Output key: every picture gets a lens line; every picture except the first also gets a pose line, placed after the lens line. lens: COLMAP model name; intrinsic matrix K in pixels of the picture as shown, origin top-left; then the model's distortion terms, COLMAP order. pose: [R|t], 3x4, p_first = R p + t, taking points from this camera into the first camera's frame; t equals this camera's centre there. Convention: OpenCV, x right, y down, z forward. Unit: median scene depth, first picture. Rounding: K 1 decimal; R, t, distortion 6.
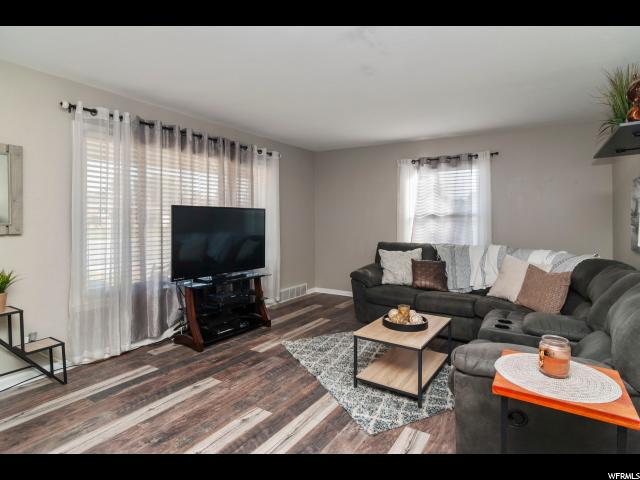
lens RADIAL K [[353.4, 0, 321.0], [0, 353.4, 218.8], [0, 0, 1]] dist [0.004913, 0.001708]
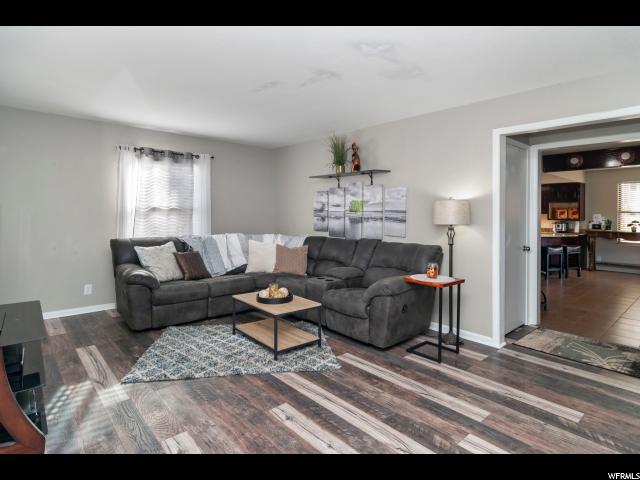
lens RADIAL K [[353.4, 0, 321.0], [0, 353.4, 218.8], [0, 0, 1]] dist [0.004913, 0.001708]
pose [[0.273662, -0.019440, 0.961629, -0.671986], [-0.007503, 0.999722, 0.022345, -0.008870], [-0.961797, -0.013330, 0.273440, 0.382765]]
